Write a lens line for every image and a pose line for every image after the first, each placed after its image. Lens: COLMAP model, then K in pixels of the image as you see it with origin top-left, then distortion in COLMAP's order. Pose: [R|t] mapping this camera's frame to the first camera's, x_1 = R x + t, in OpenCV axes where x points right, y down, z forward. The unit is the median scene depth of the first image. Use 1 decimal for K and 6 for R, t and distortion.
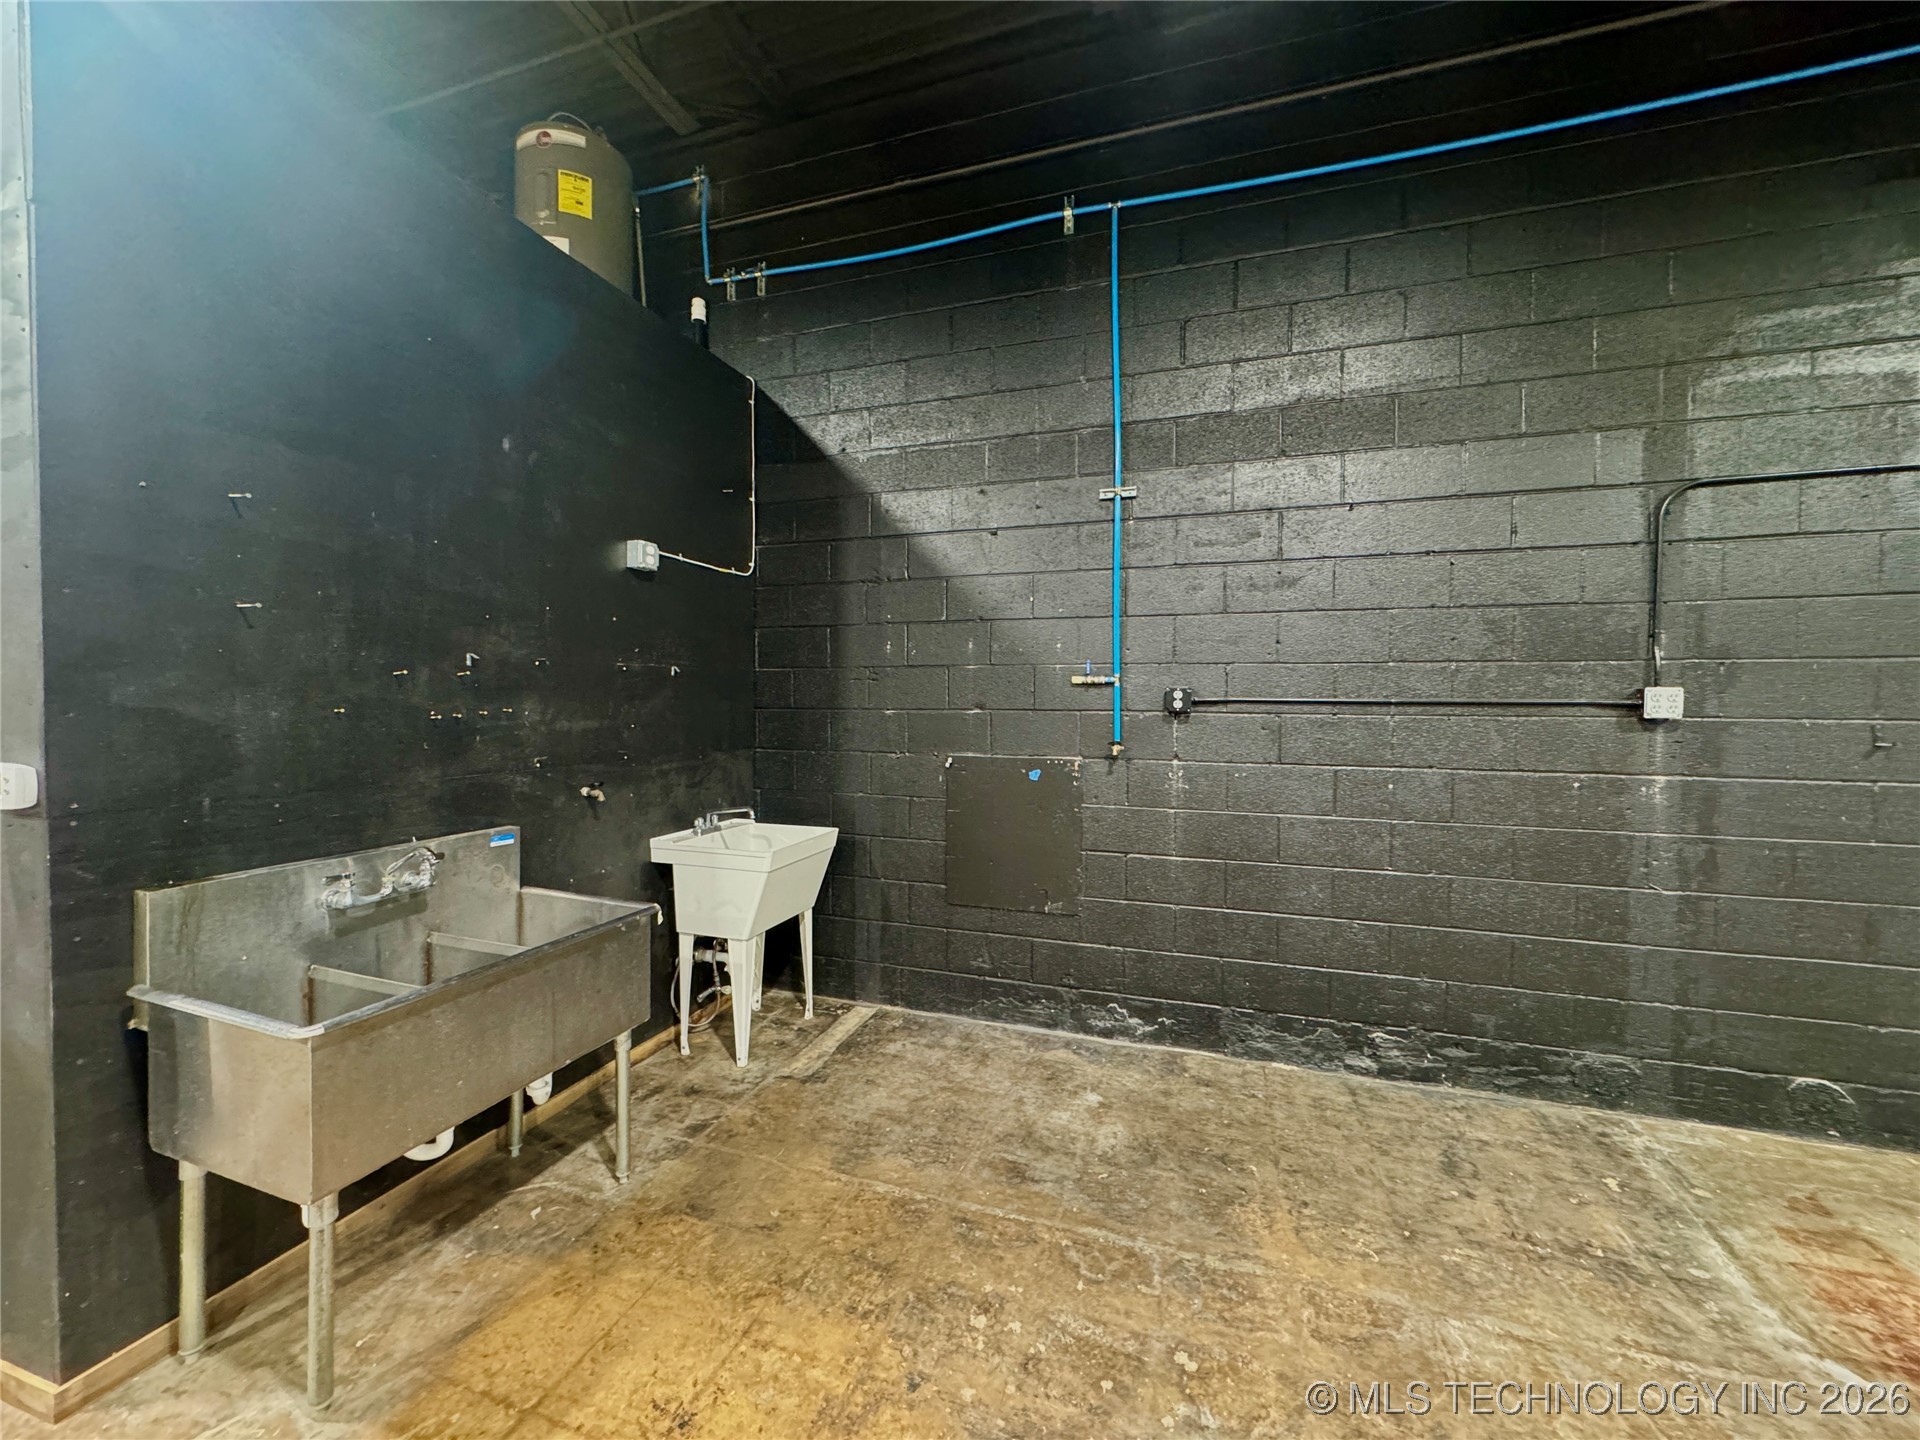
lens RADIAL K [[761.5, 0, 963.2], [0, 761.5, 717.6], [0, 0, 1]] dist [-0.000735, 0.000304]
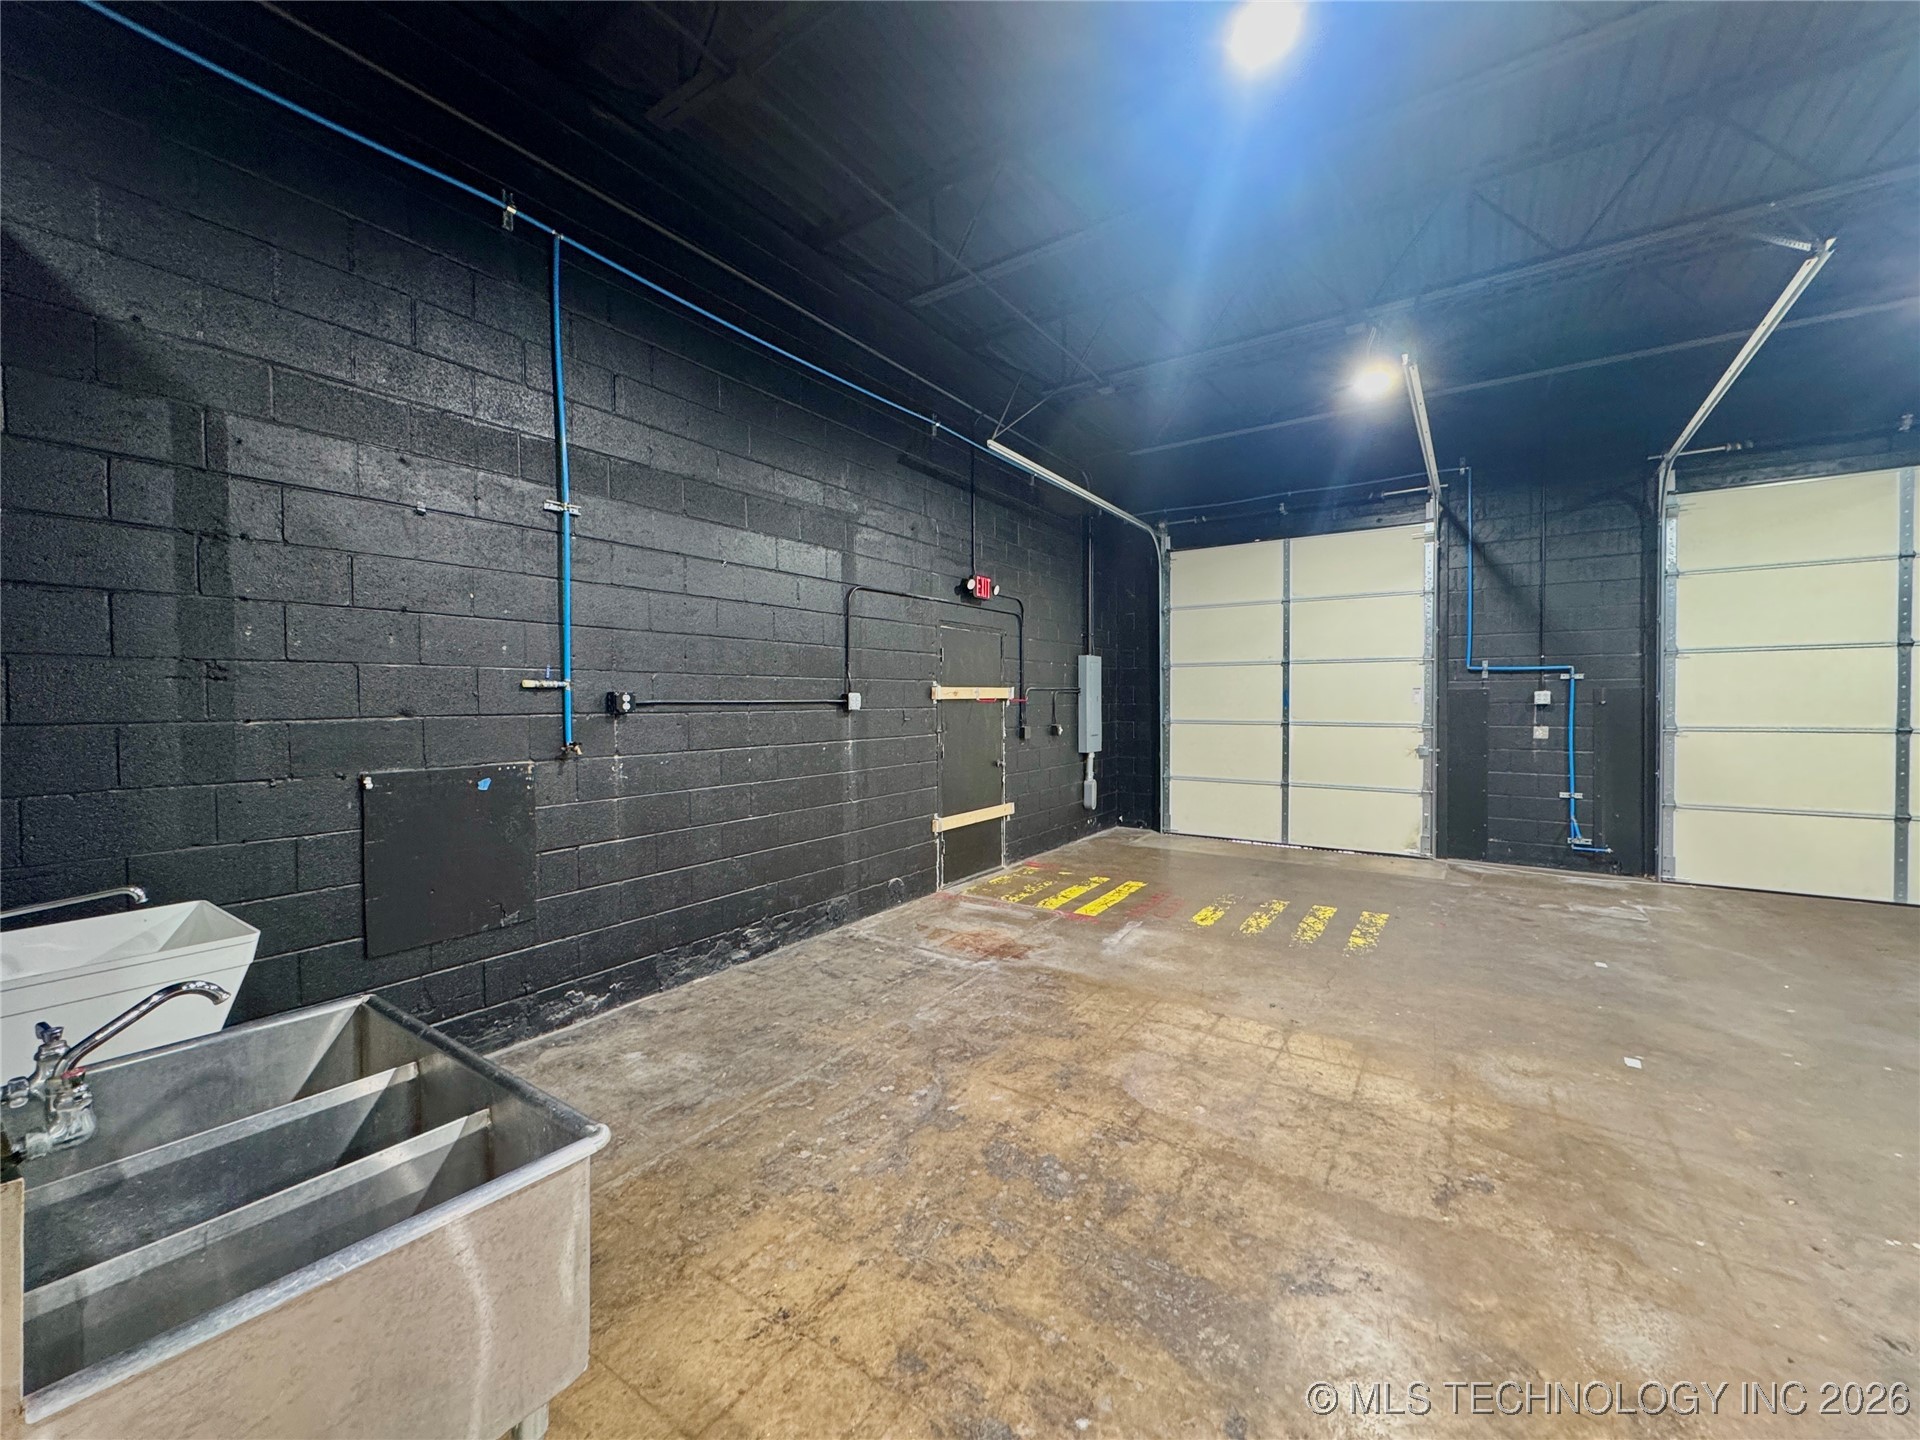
lens RADIAL K [[761.5, 0, 963.2], [0, 761.5, 717.6], [0, 0, 1]] dist [-0.000735, 0.000304]
pose [[0.269006, -0.029818, 0.962677, -0.732572], [0.030375, 0.999286, 0.022464, -0.011312], [-0.962659, 0.023199, 0.269720, 0.202903]]
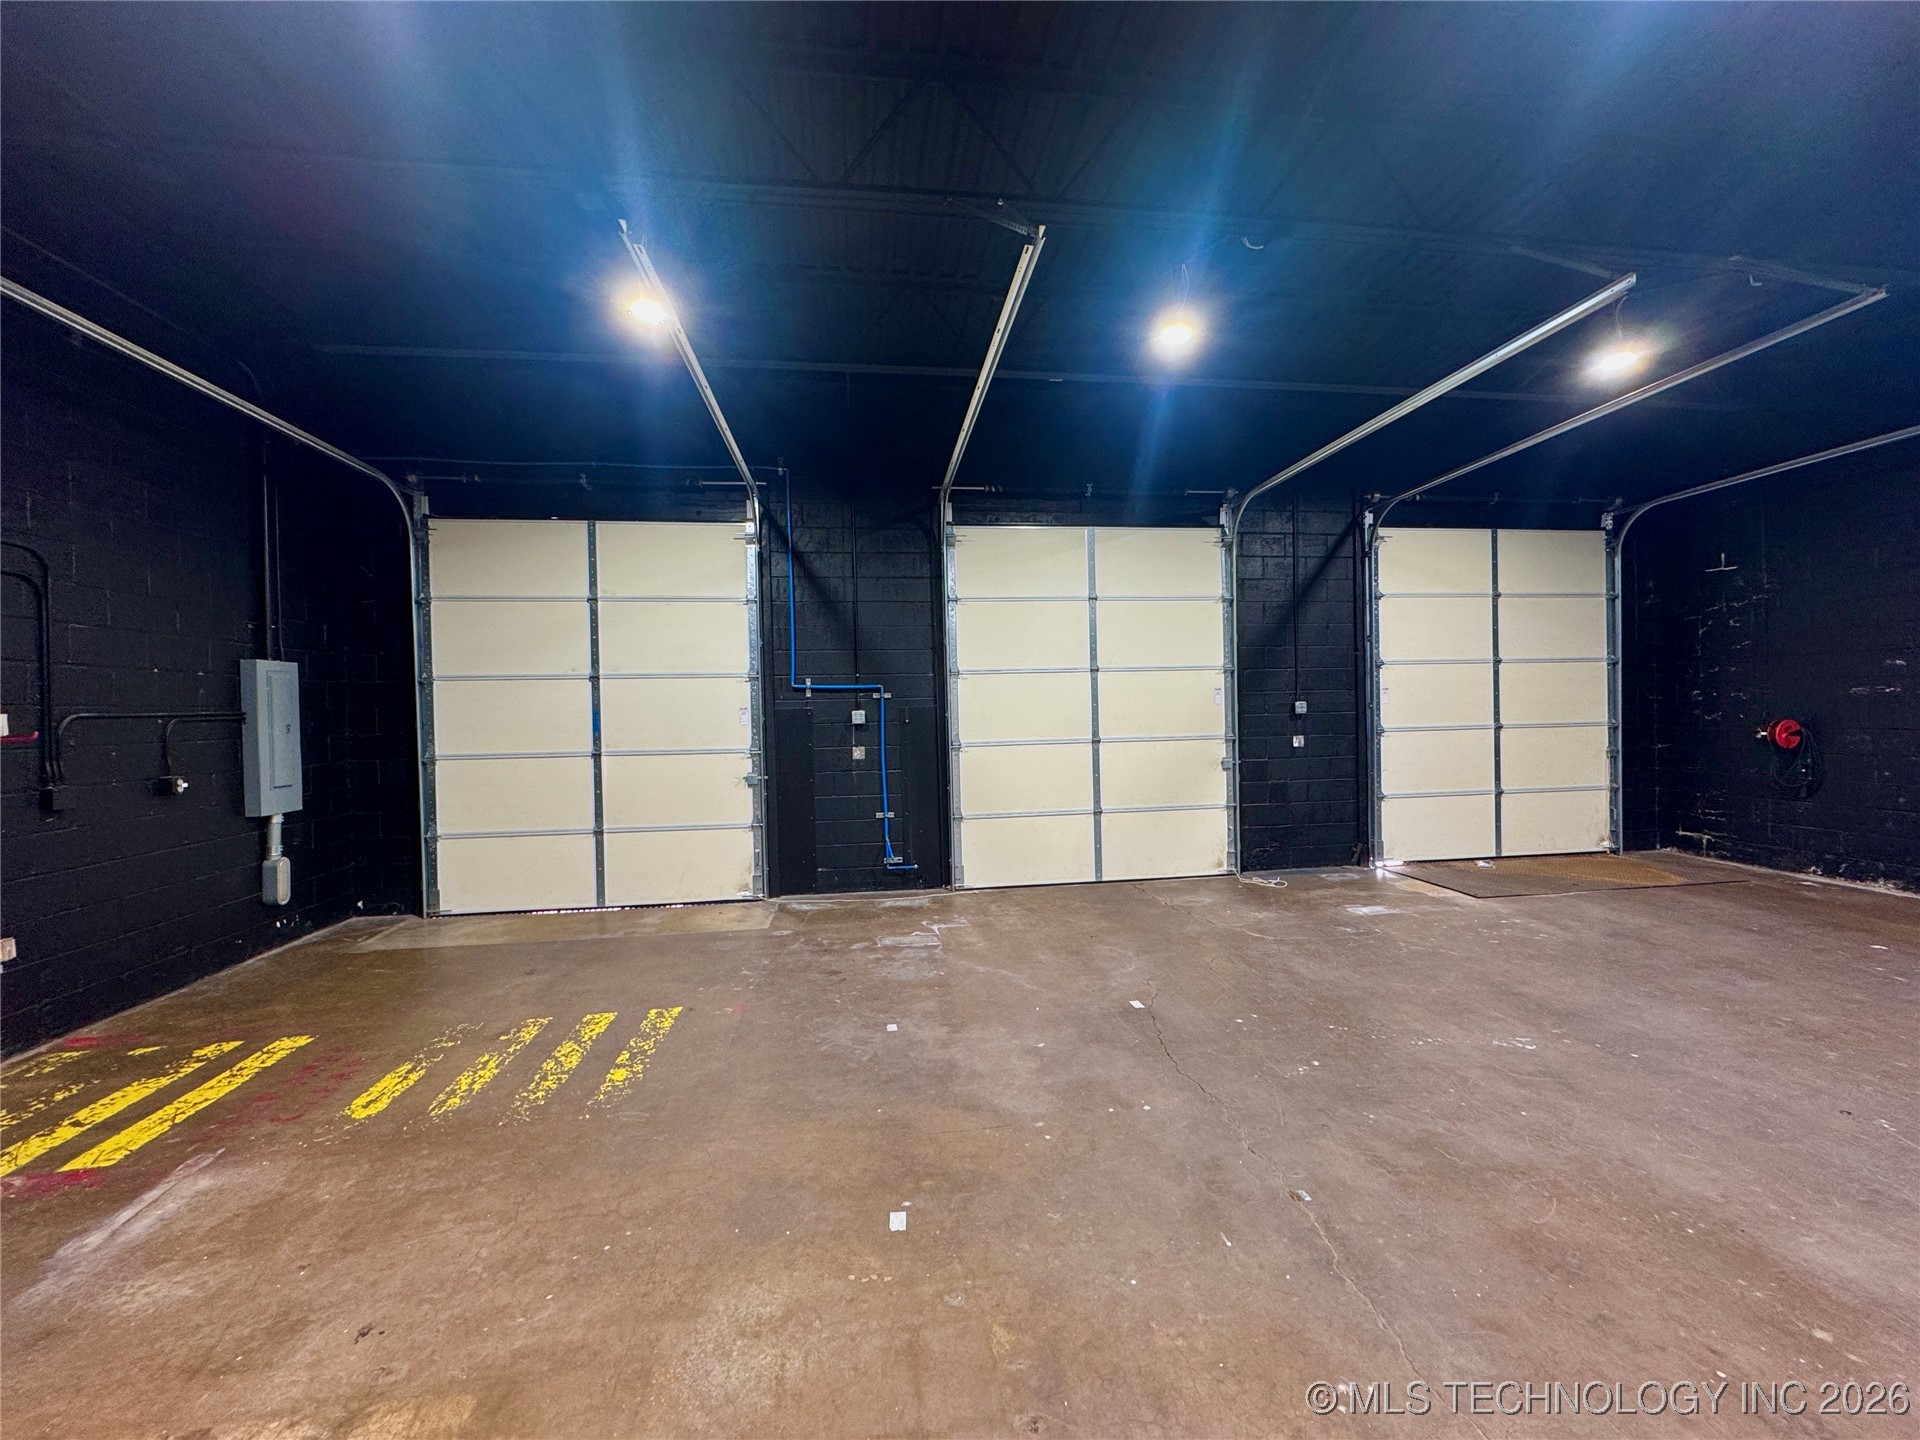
lens RADIAL K [[761.5, 0, 963.2], [0, 761.5, 717.6], [0, 0, 1]] dist [-0.000735, 0.000304]
pose [[-0.444241, -0.006495, 0.895884, -0.213605], [0.039861, 0.998840, 0.027007, -0.013955], [-0.895020, 0.047709, -0.443467, -0.128339]]
